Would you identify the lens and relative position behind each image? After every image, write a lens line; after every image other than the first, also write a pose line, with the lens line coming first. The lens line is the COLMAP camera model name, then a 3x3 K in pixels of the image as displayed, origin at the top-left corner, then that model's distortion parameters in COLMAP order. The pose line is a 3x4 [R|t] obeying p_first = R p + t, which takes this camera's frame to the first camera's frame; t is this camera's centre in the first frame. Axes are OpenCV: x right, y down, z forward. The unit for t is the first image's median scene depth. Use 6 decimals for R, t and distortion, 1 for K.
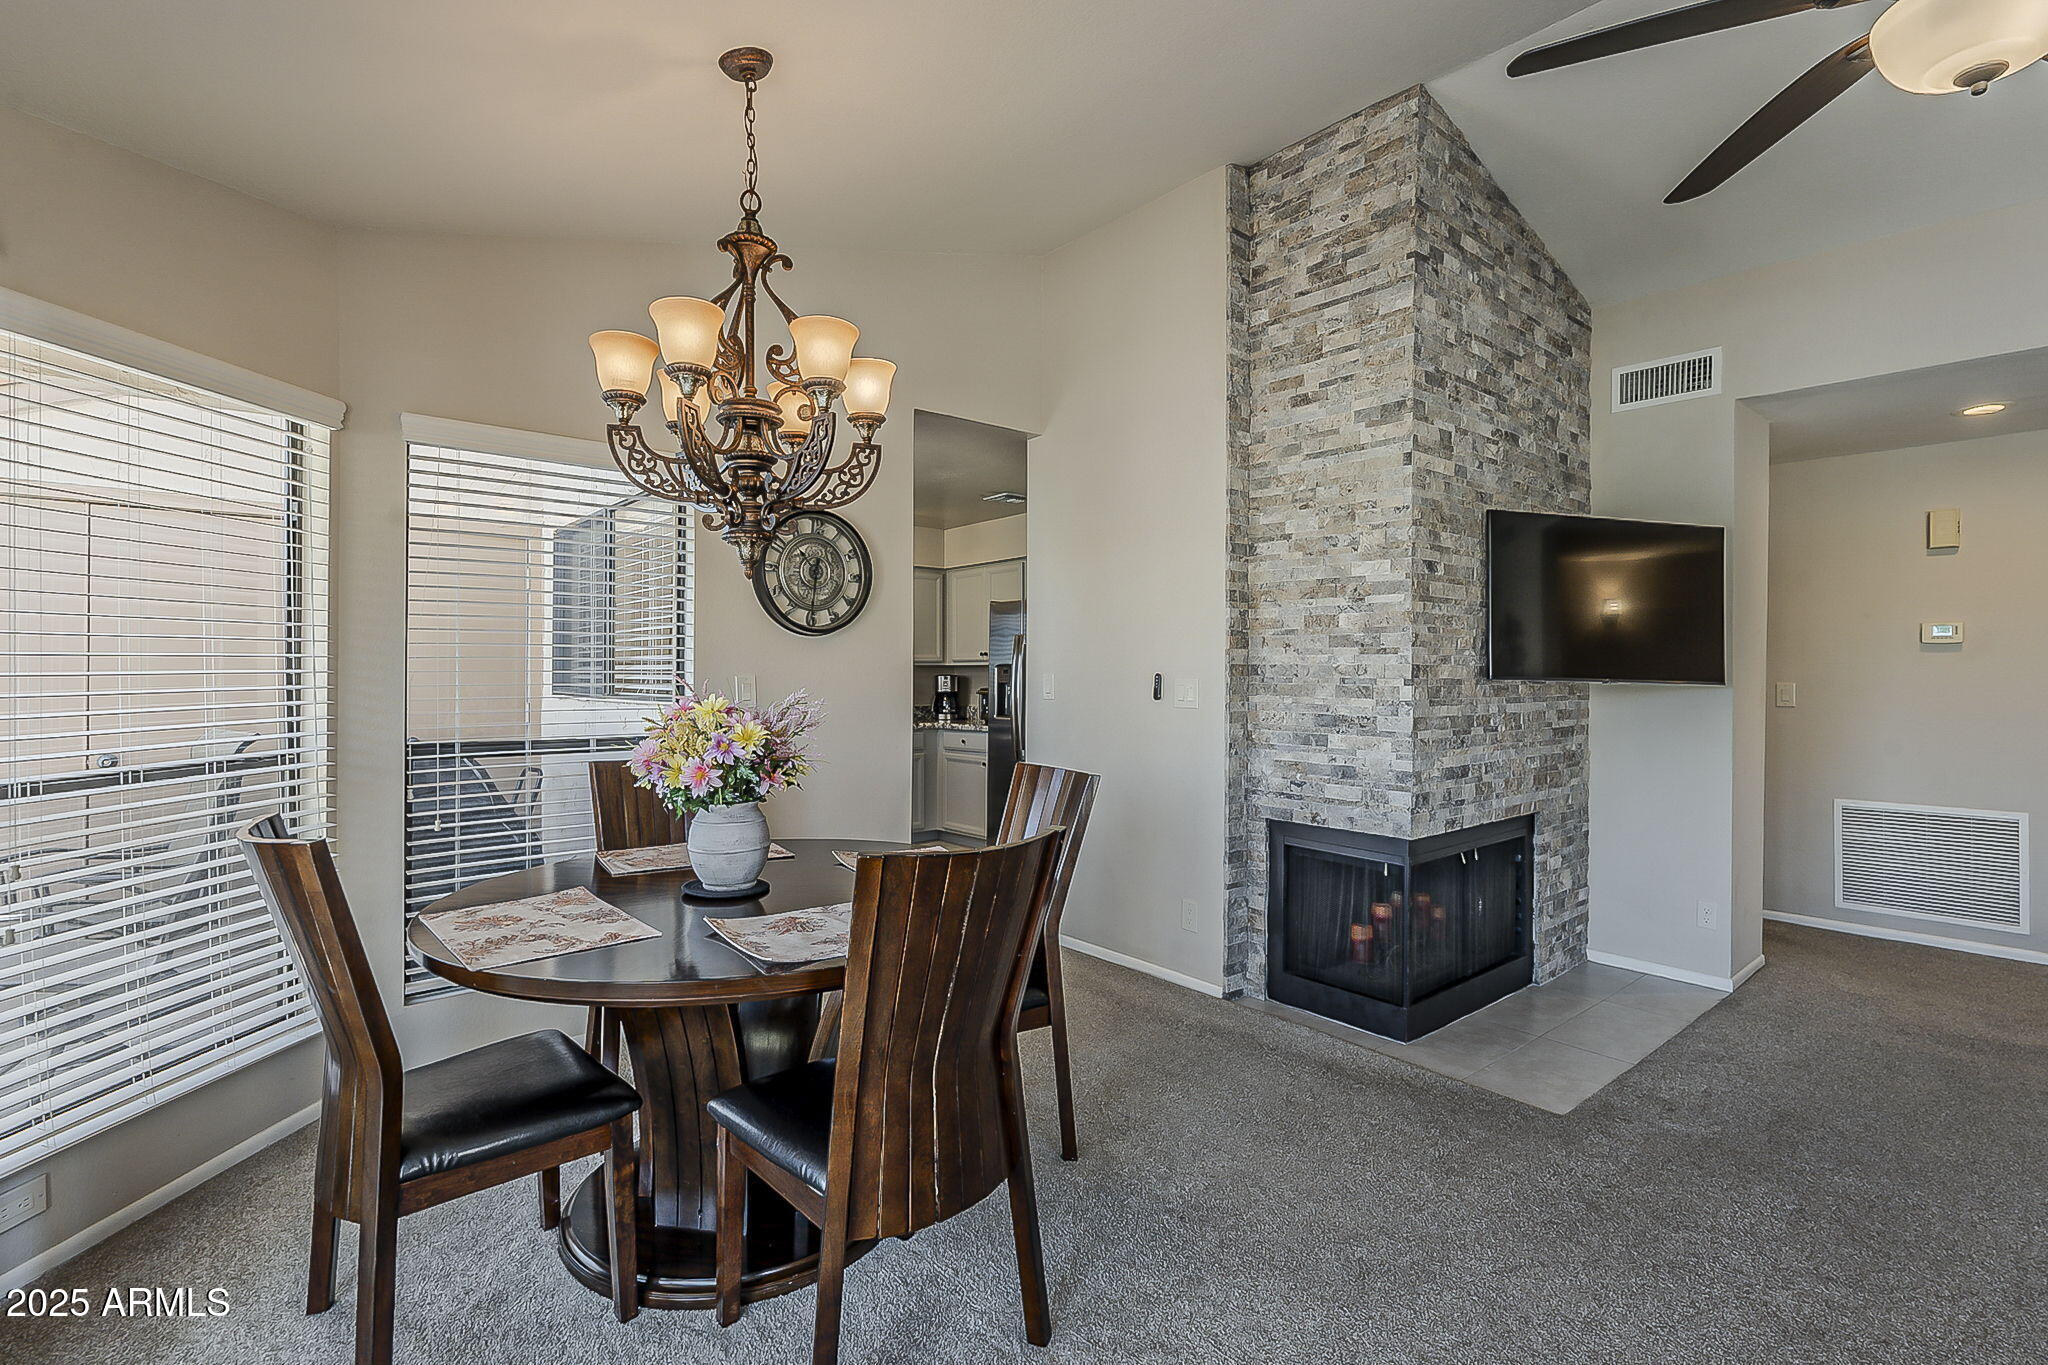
lens RADIAL K [[937.8, 0, 1025.9], [0, 937.8, 671.6], [0, 0, 1]] dist [0.000097, -0.000064]
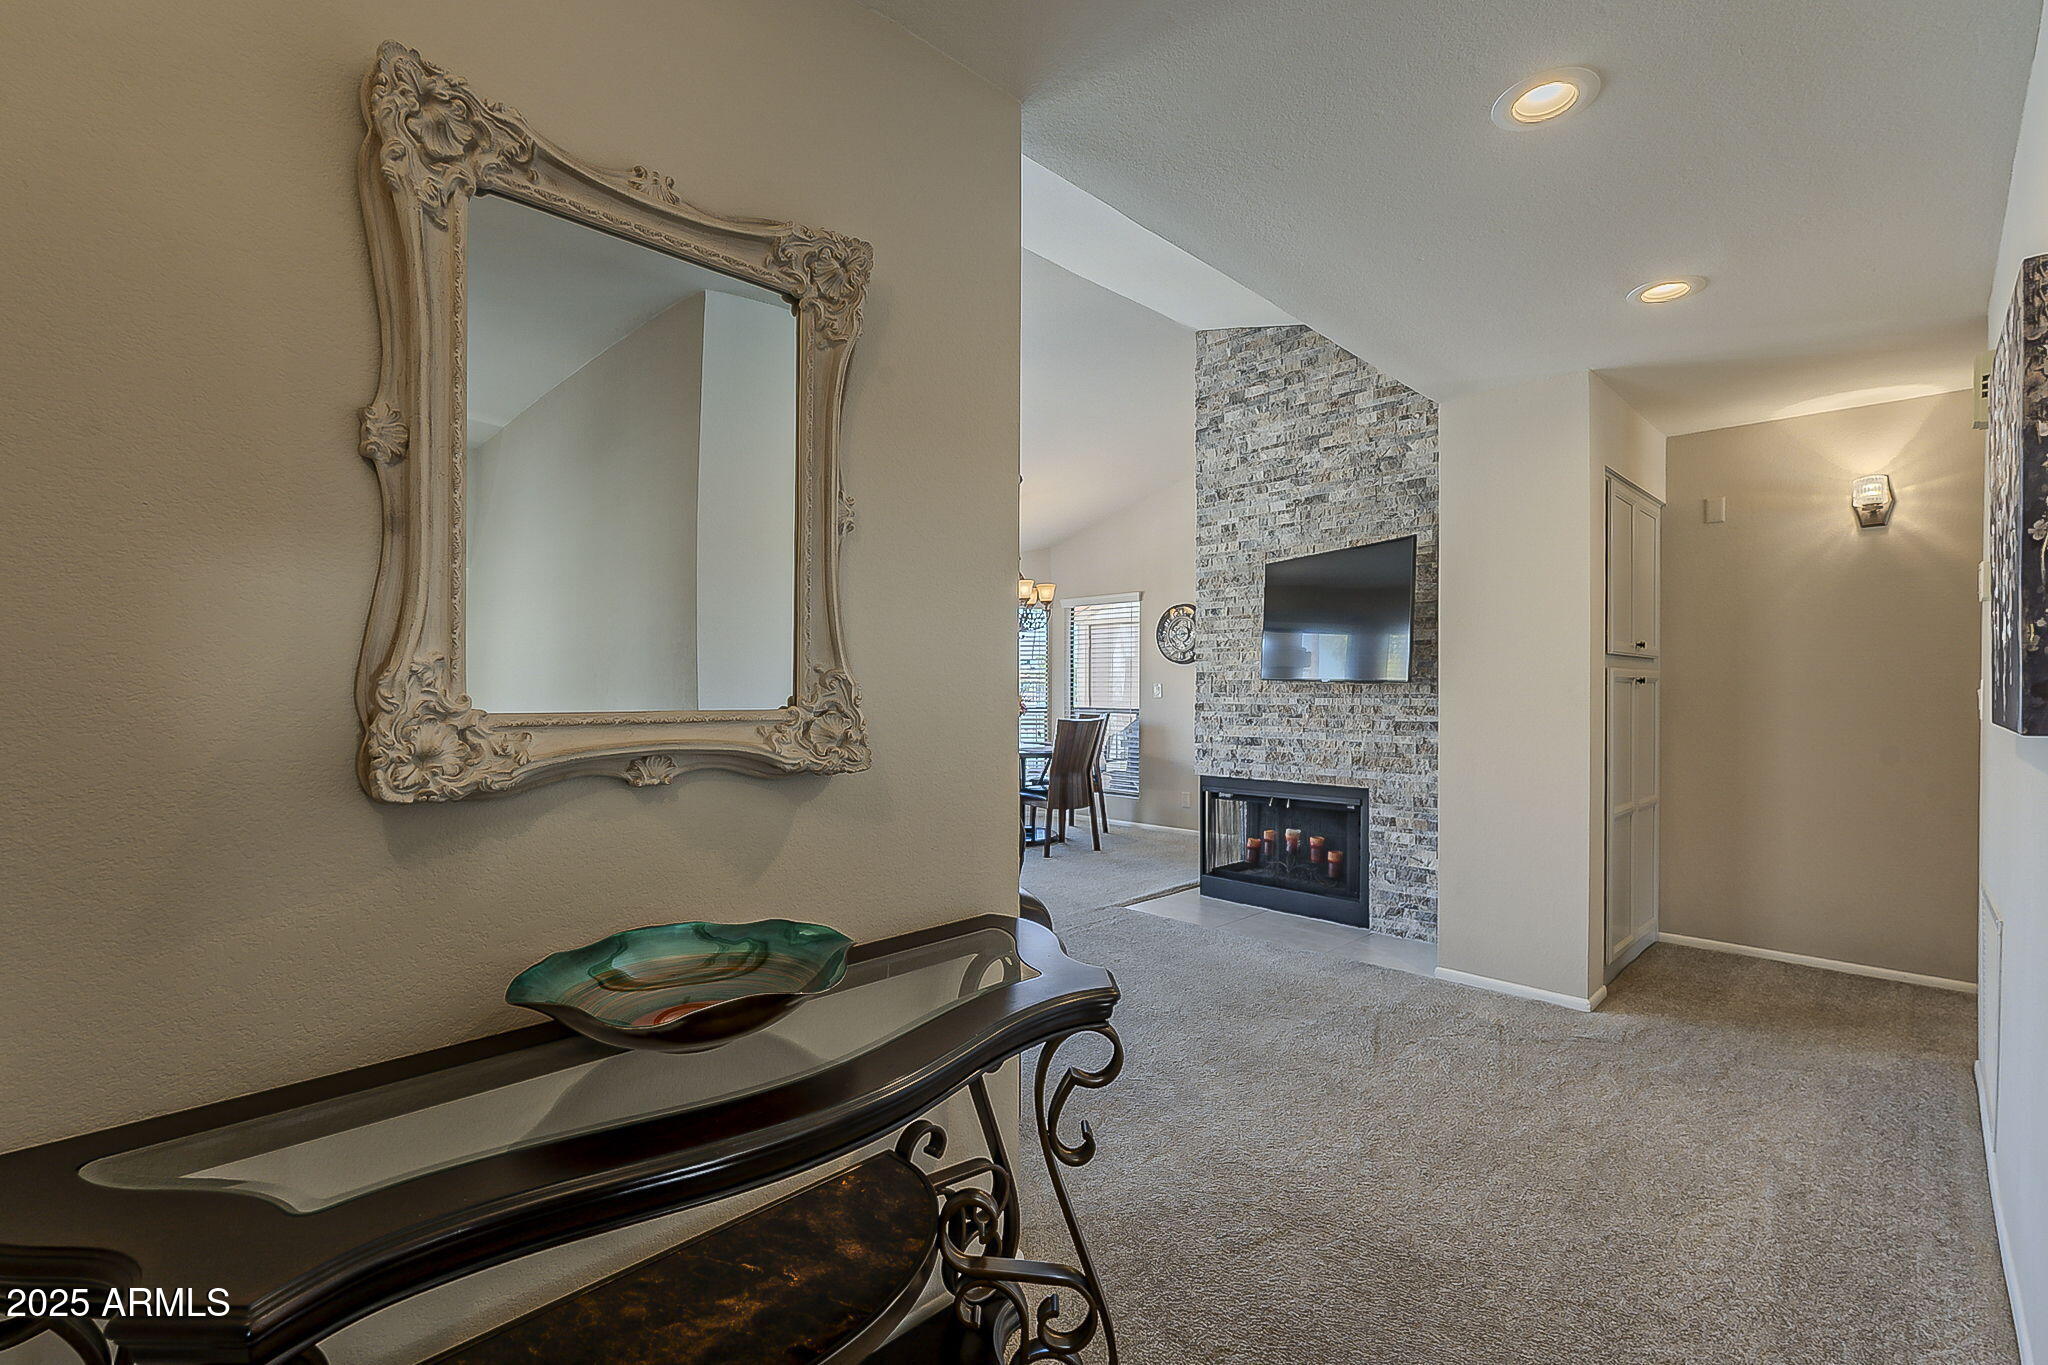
lens RADIAL K [[902.6, 0, 1017.7], [0, 902.6, 687.0], [0, 0, 1]] dist [-0.000185, 0.000061]
pose [[0.074114, -0.011238, -0.997186, 1.786248], [-0.001317, 0.999935, -0.011367, 0.034108], [0.997249, 0.002156, 0.074095, 0.487970]]
